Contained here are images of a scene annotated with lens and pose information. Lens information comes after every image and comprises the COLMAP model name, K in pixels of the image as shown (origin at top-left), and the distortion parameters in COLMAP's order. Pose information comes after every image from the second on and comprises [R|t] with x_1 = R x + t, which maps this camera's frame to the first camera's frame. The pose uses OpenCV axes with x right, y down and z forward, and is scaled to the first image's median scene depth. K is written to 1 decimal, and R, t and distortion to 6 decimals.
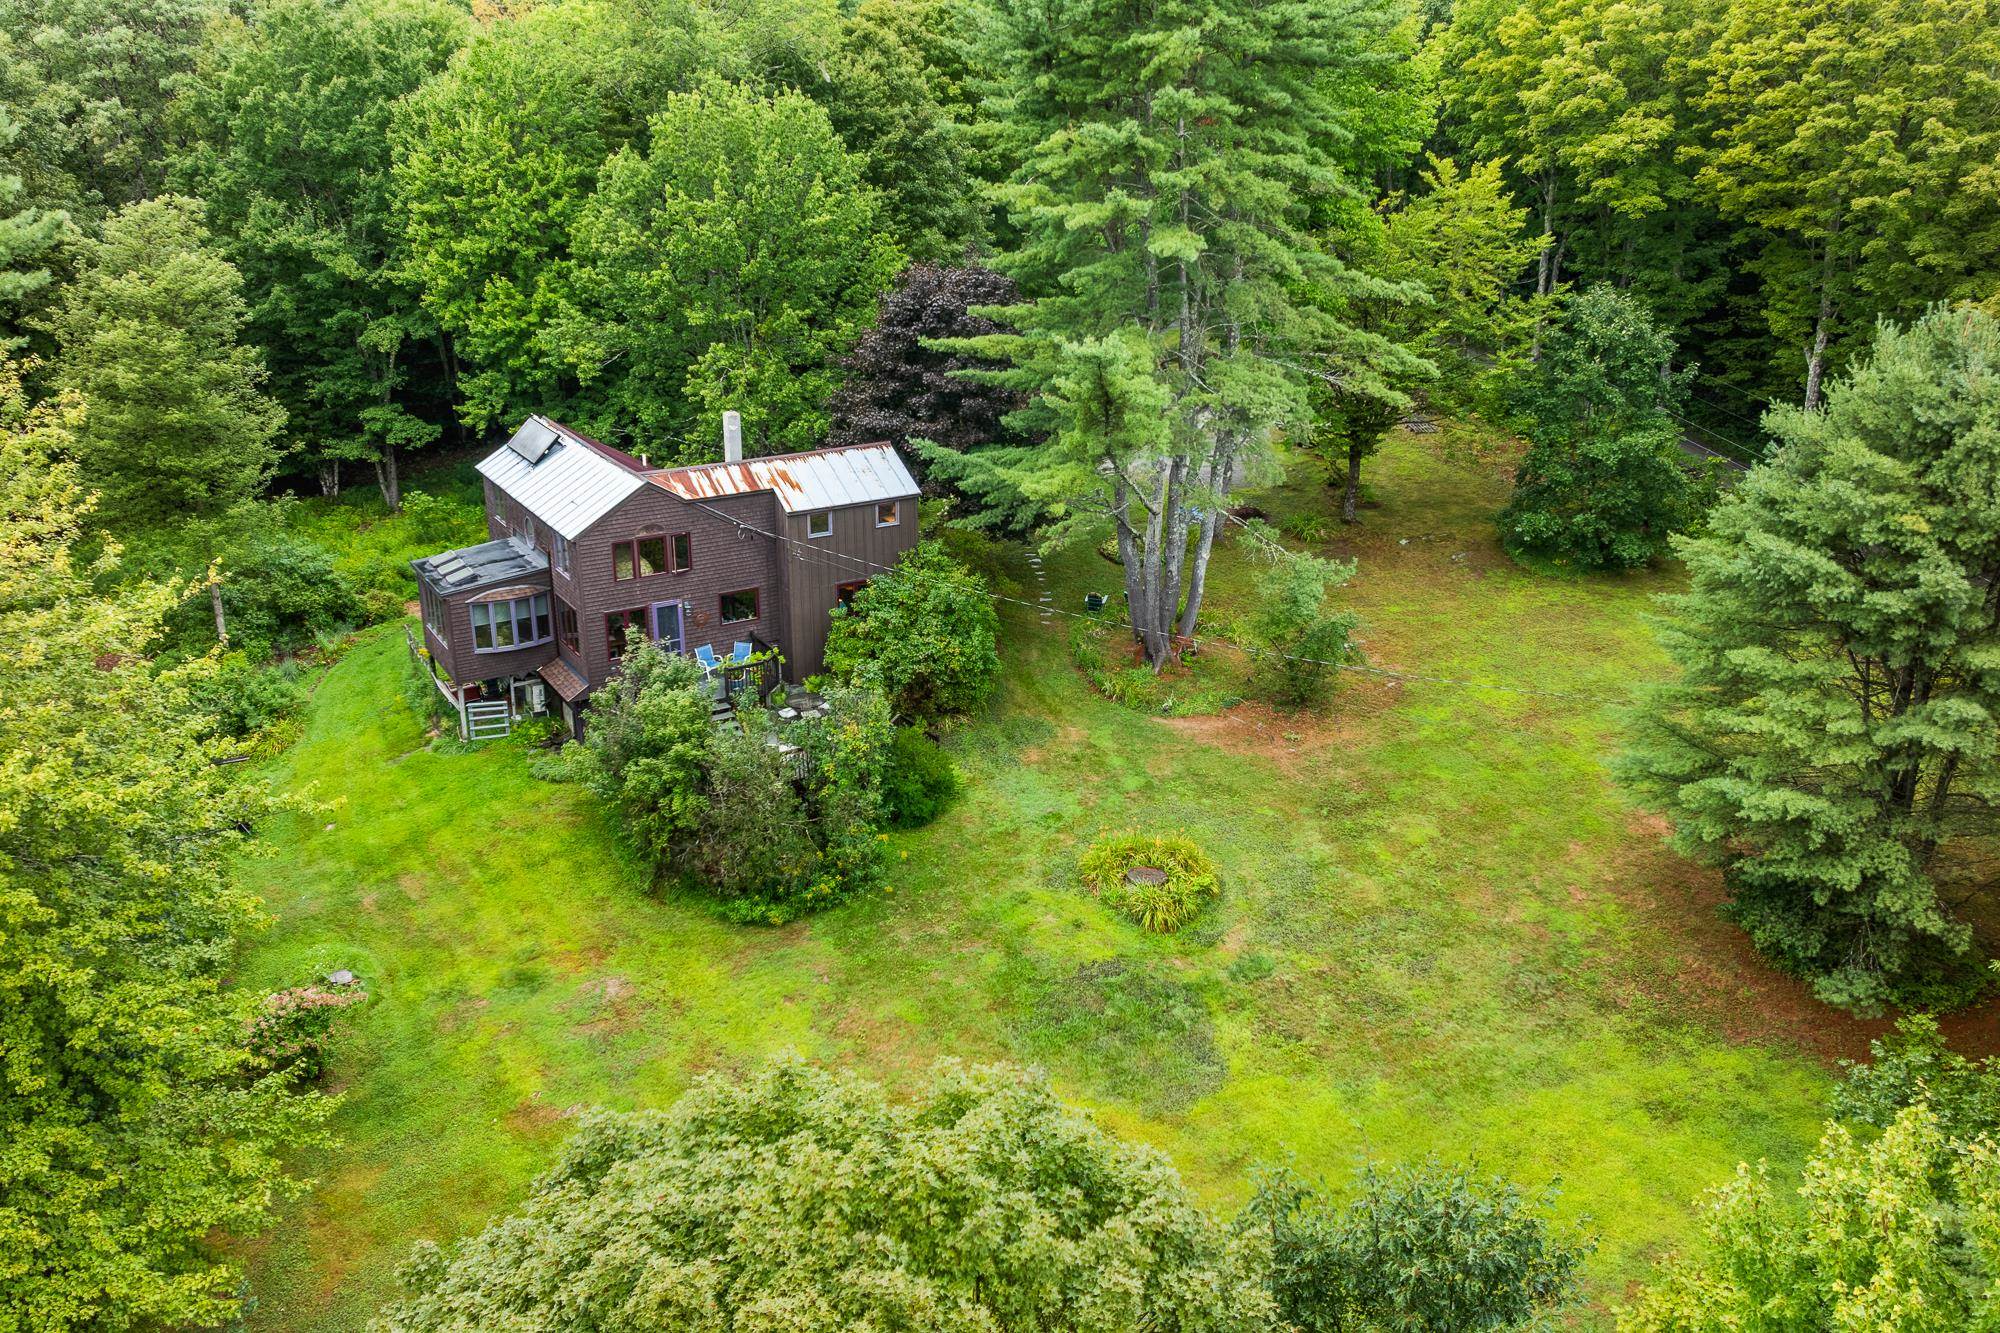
lens RADIAL K [[1639.3, 0, 1006.4], [0, 1639.3, 657.2], [0, 0, 1]] dist [0.010033, -0.062975]
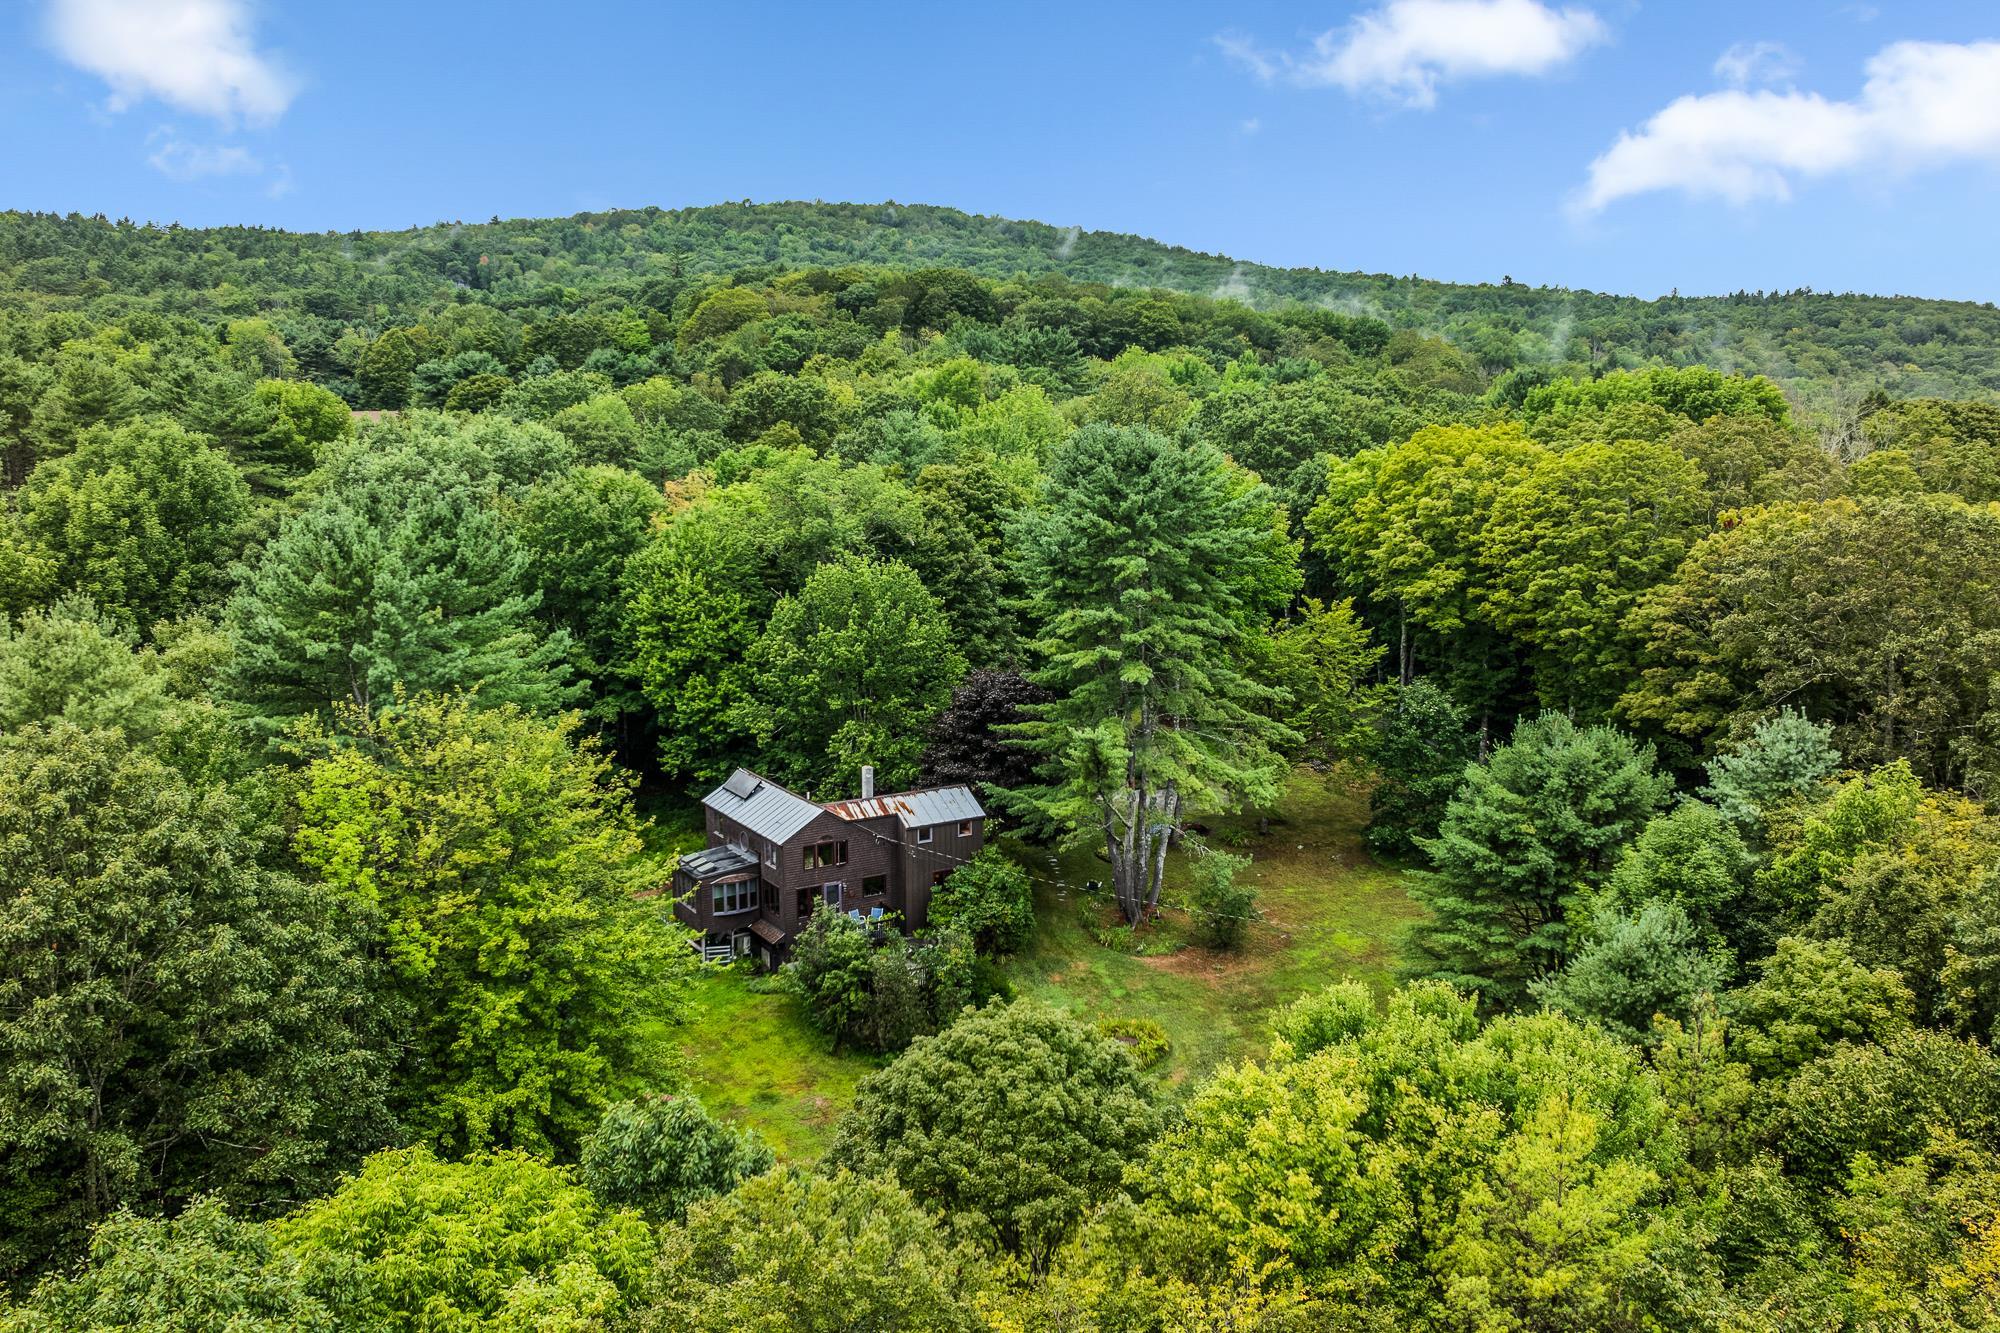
lens RADIAL K [[1639.3, 0, 1006.4], [0, 1639.3, 657.2], [0, 0, 1]] dist [0.010033, -0.062975]
pose [[0.999988, -0.004554, 0.001885, -0.032767], [0.004834, 0.980882, -0.194545, 0.060761], [-0.000963, 0.194552, 0.980892, -0.611841]]
